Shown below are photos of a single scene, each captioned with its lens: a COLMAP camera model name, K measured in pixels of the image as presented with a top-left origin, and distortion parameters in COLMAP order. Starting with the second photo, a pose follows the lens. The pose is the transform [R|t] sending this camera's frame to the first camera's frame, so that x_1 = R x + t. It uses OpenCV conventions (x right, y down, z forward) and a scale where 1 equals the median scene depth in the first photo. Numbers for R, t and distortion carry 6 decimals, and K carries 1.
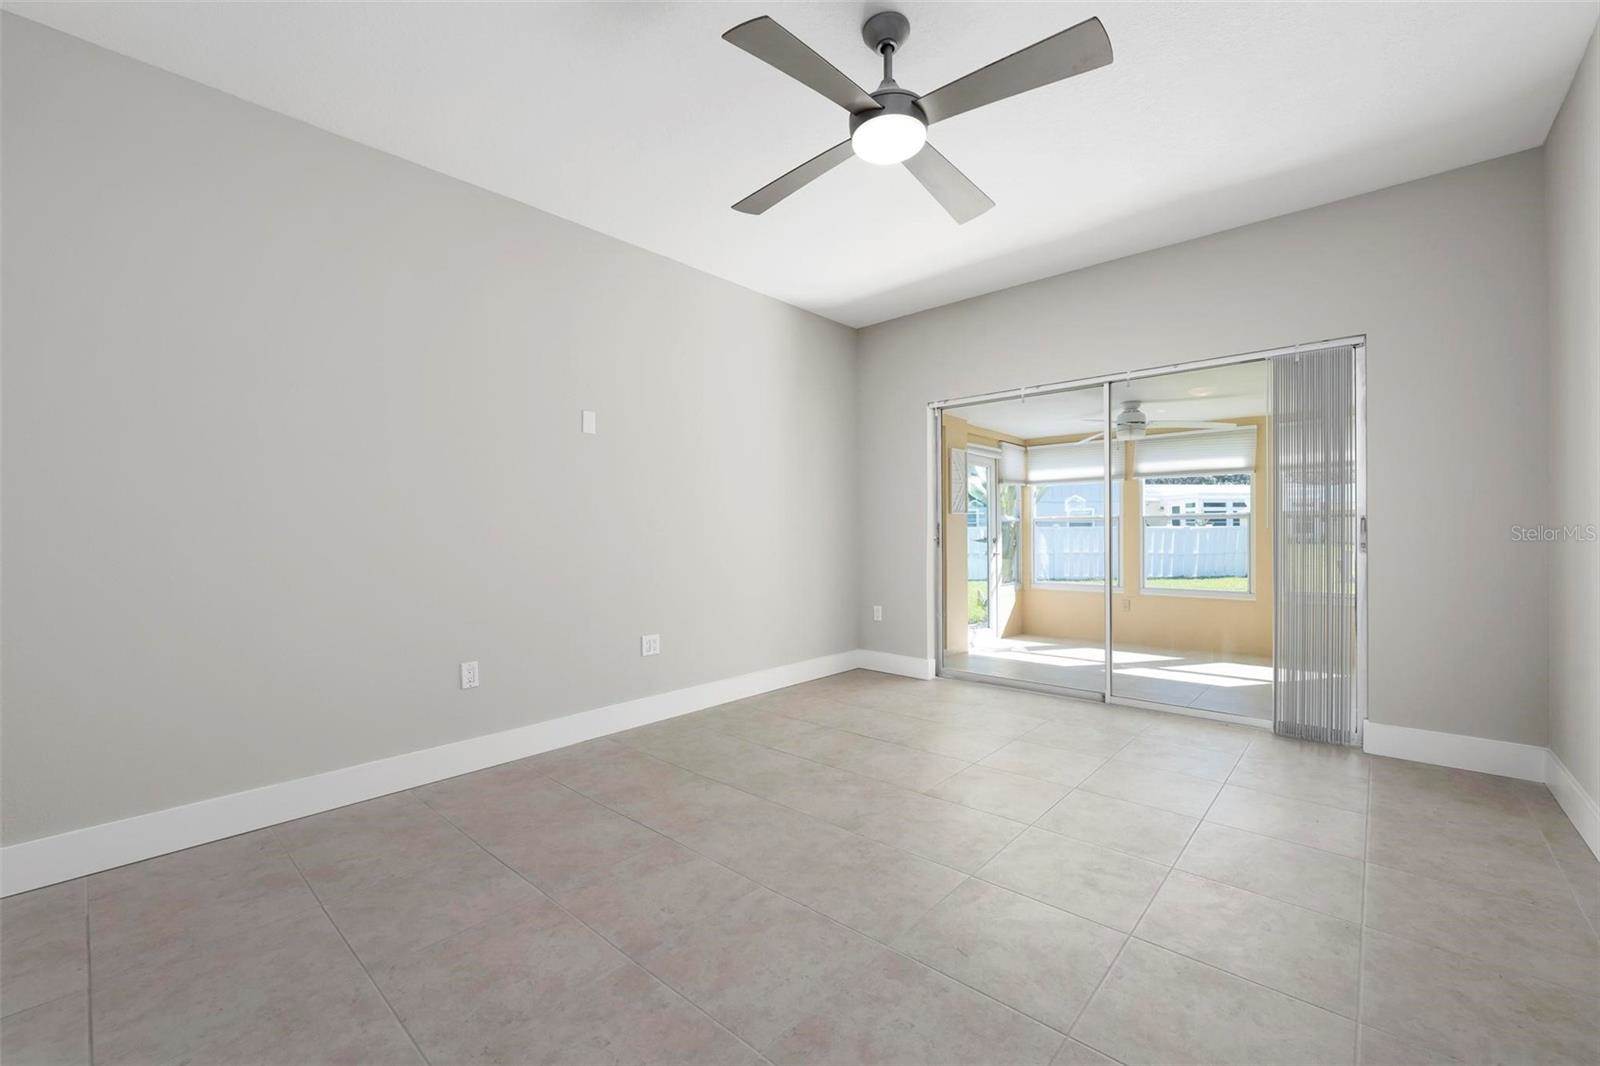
lens RADIAL K [[644.5, 0, 809.1], [0, 644.5, 533.7], [0, 0, 1]] dist [-0.000295, -0.000015]
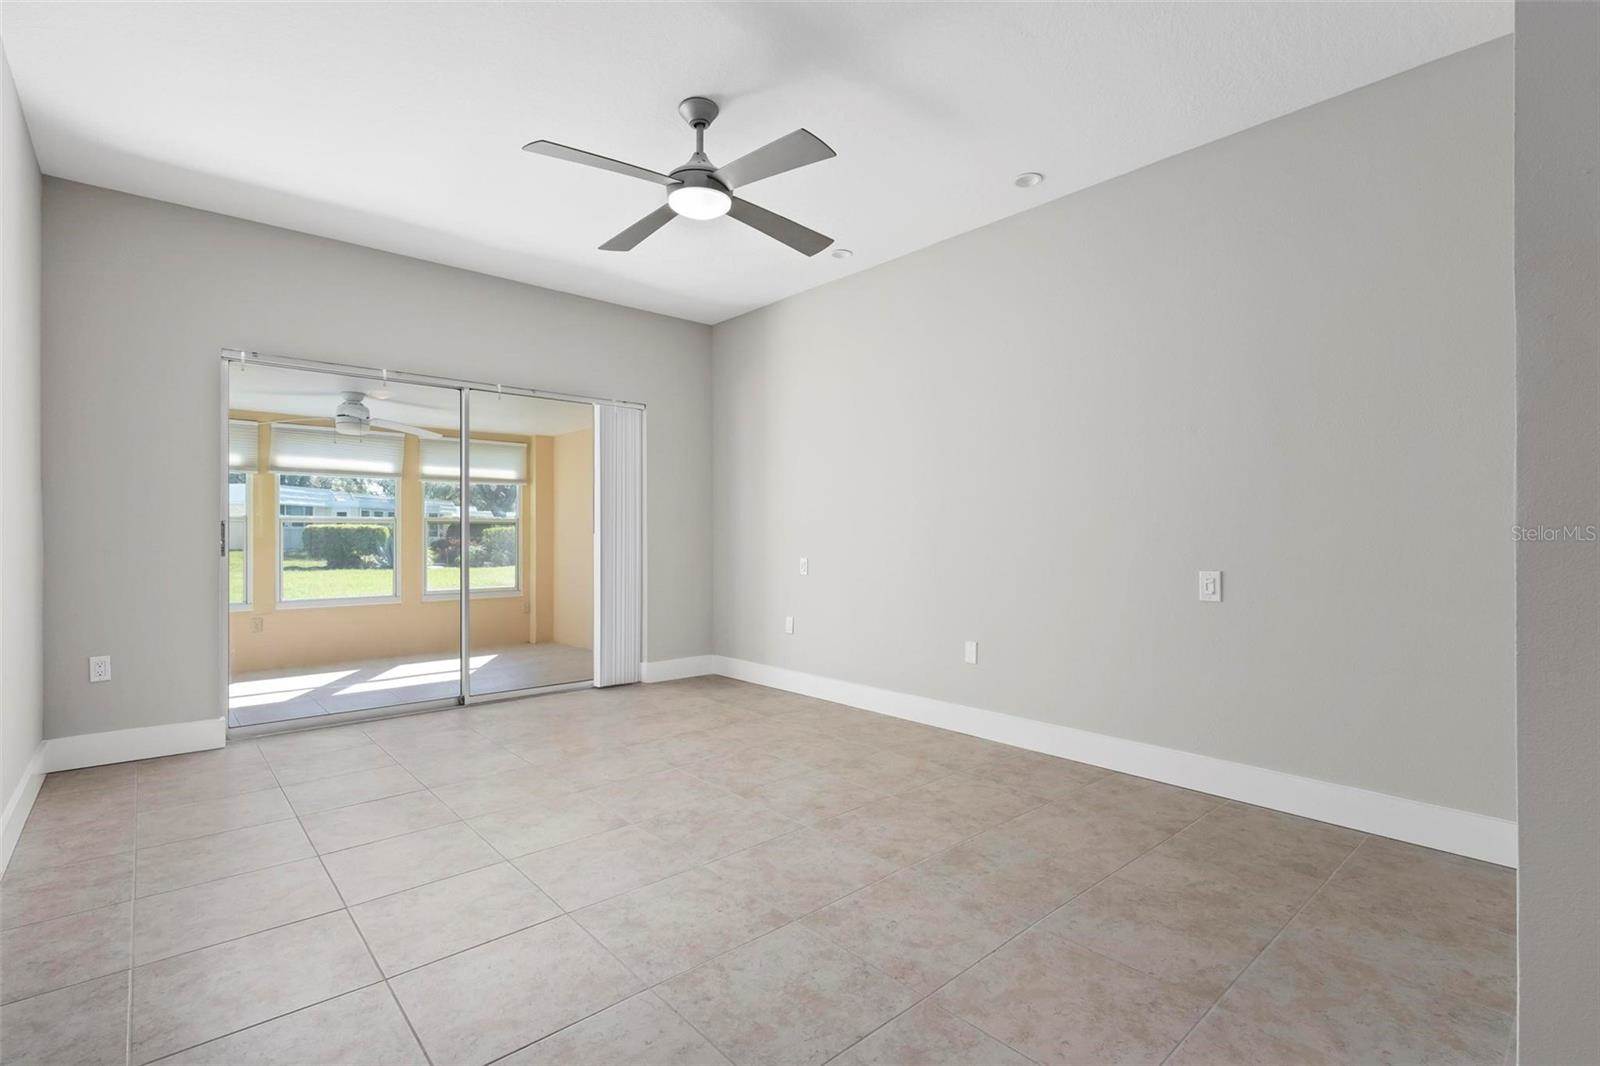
lens RADIAL K [[727.1, 0, 803.6], [0, 727.1, 535.8], [0, 0, 1]] dist [-0.000635, 0.000263]
pose [[0.129661, 0.004637, 0.991548, -0.586248], [0.001623, 0.999987, -0.004889, 0.004859], [-0.991557, 0.002243, 0.129652, 0.321304]]
